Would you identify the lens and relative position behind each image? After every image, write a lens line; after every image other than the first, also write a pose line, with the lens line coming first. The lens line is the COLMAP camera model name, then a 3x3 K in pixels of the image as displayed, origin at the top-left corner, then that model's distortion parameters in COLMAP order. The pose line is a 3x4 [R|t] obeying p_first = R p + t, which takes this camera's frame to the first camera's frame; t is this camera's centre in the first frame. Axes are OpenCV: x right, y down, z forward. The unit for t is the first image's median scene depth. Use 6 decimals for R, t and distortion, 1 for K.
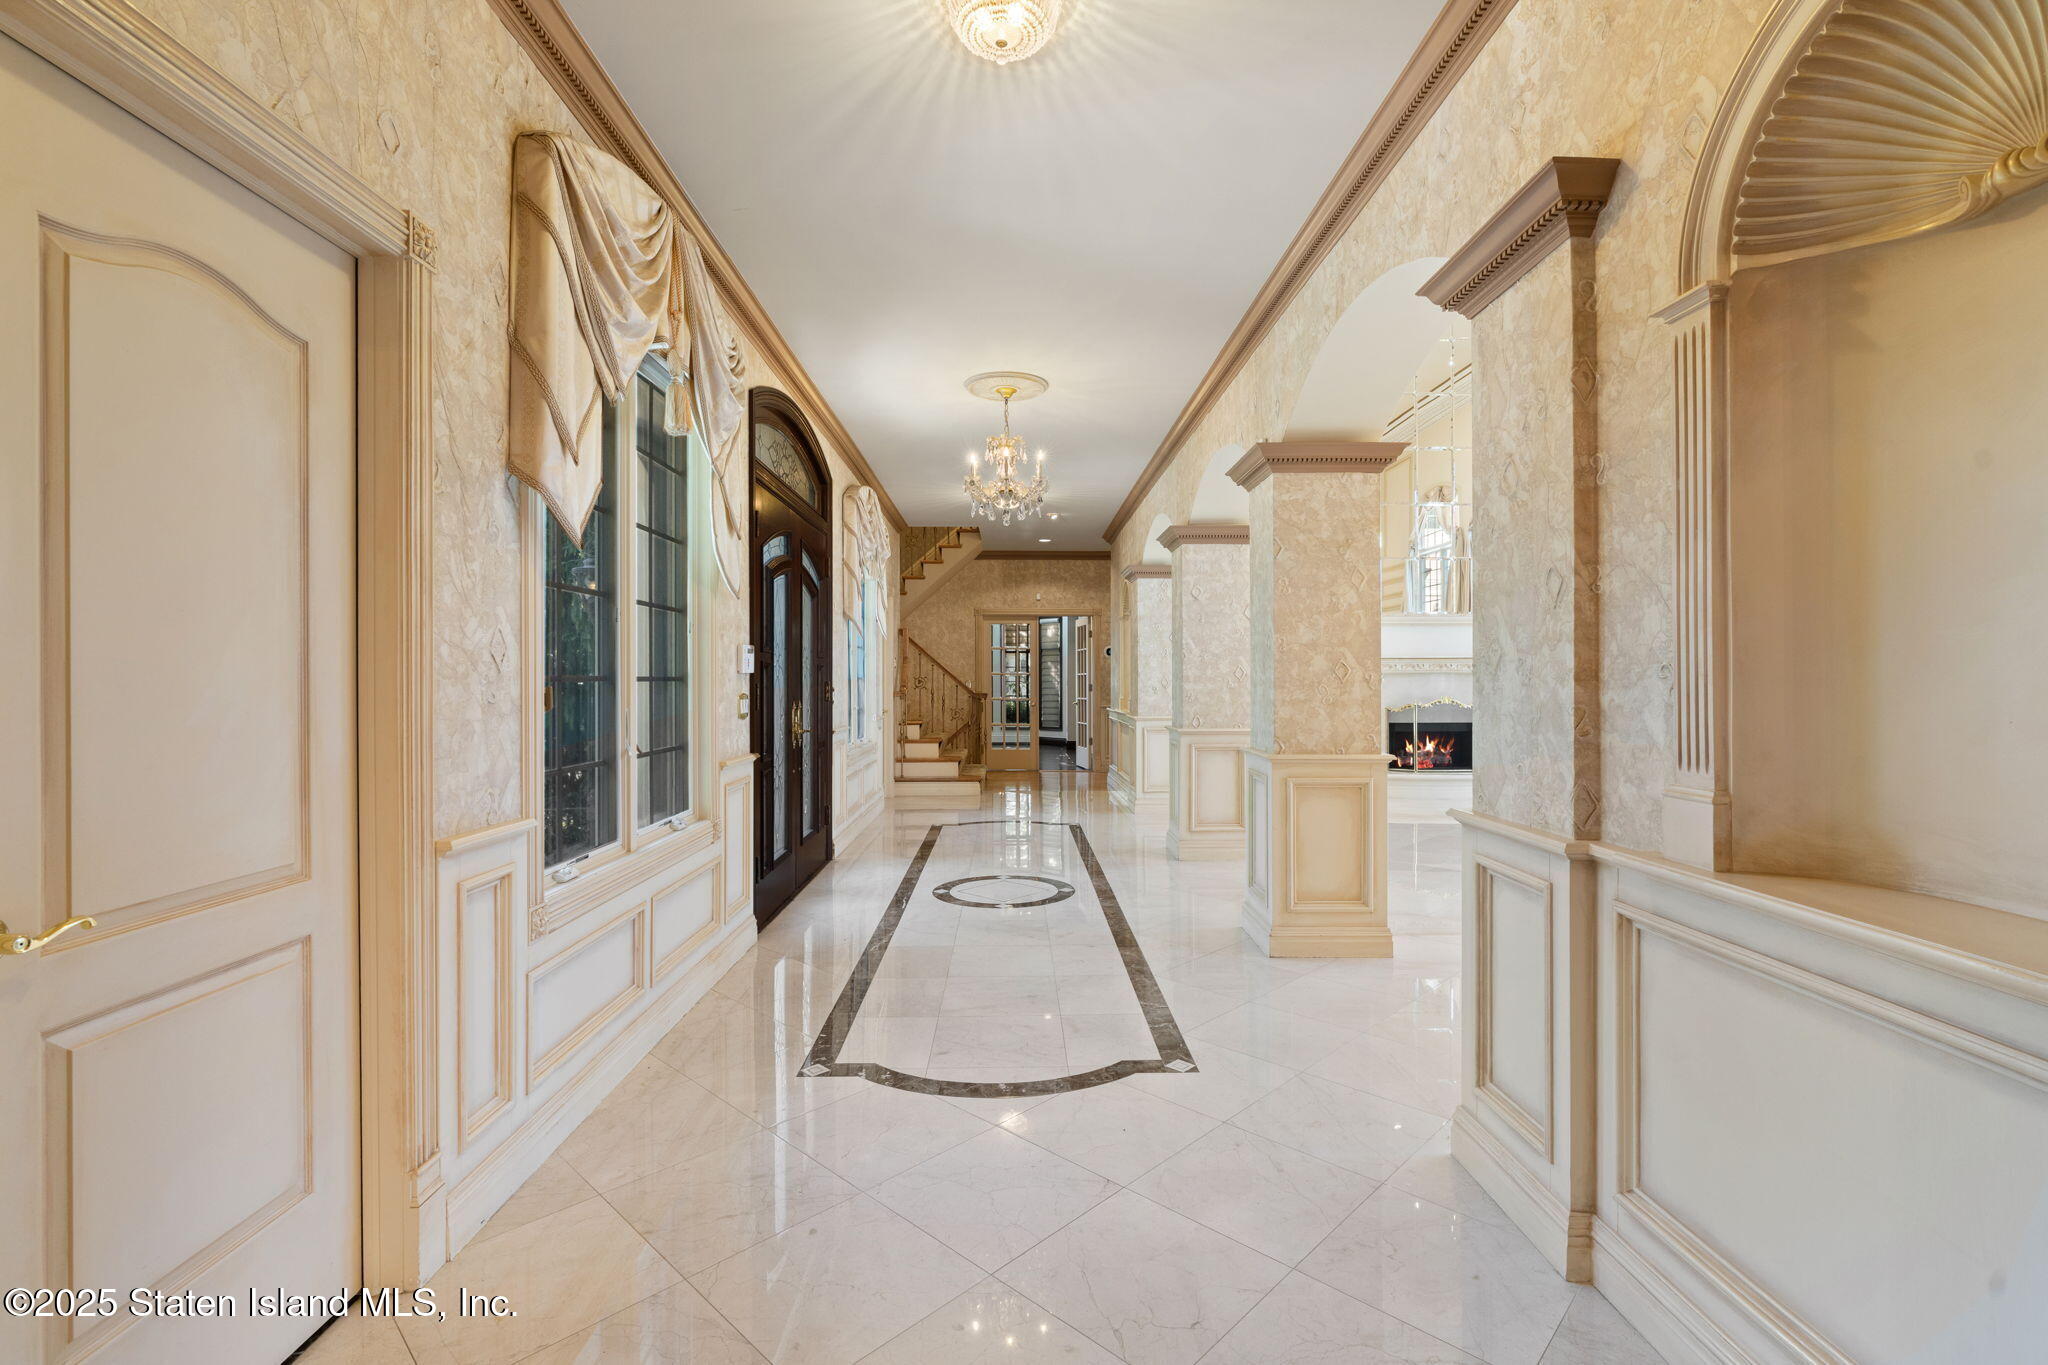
lens RADIAL K [[926.0, 0, 1034.3], [0, 926.0, 679.1], [0, 0, 1]] dist [-0.003530, 0.000030]
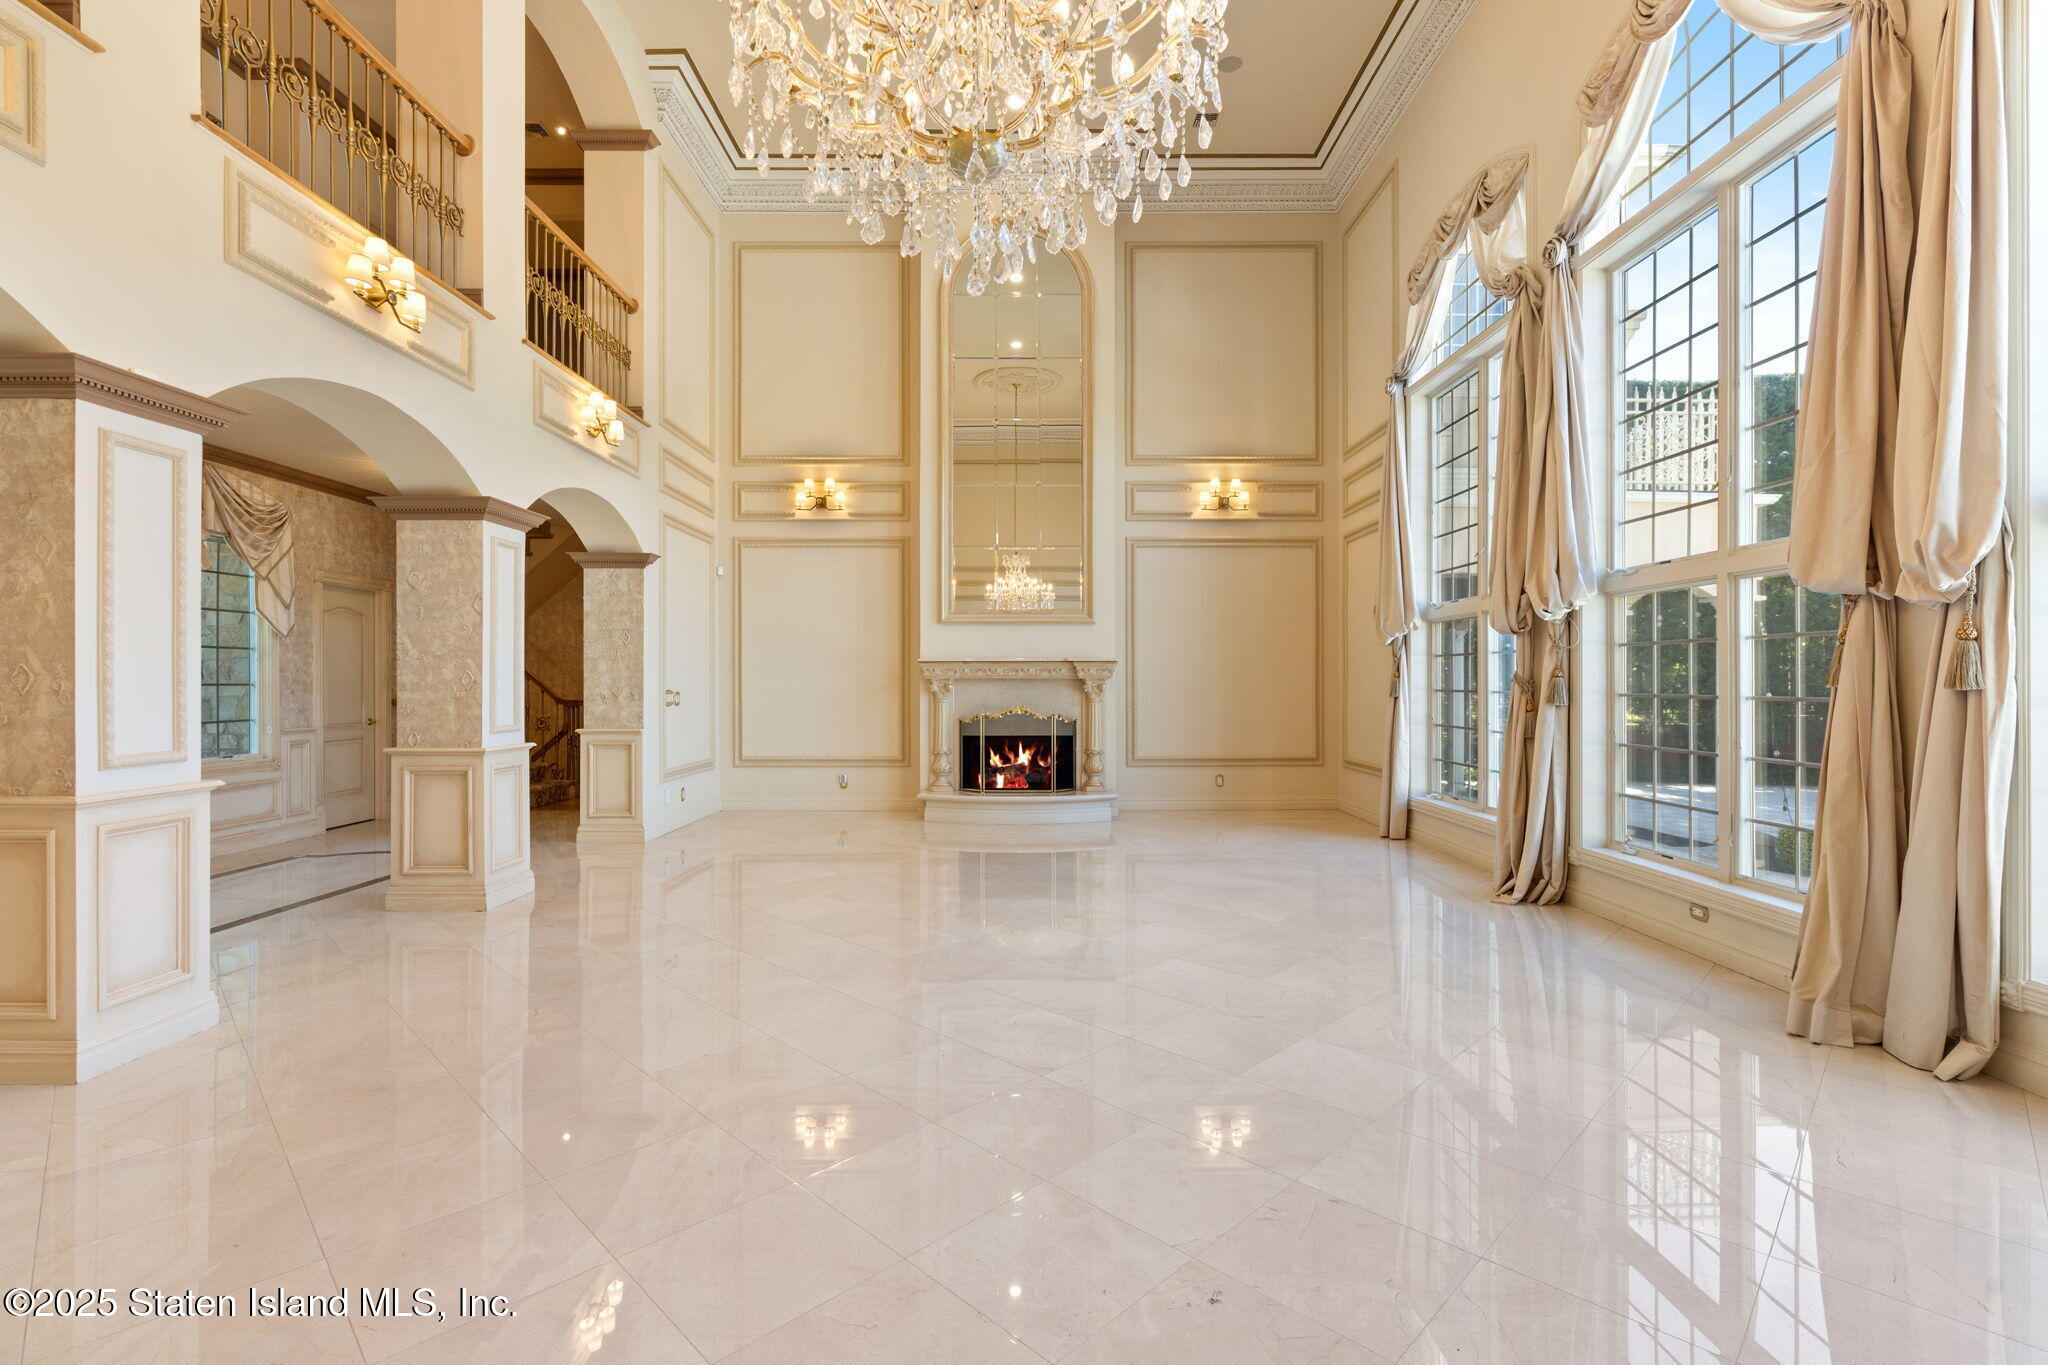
lens RADIAL K [[926.0, 0, 1034.3], [0, 926.0, 679.1], [0, 0, 1]] dist [-0.003530, 0.000030]
pose [[0.999695, 0.001567, -0.024651, 0.737576], [-0.001666, 0.999991, -0.004001, -0.004424], [0.024645, 0.004041, 0.999688, 0.205039]]
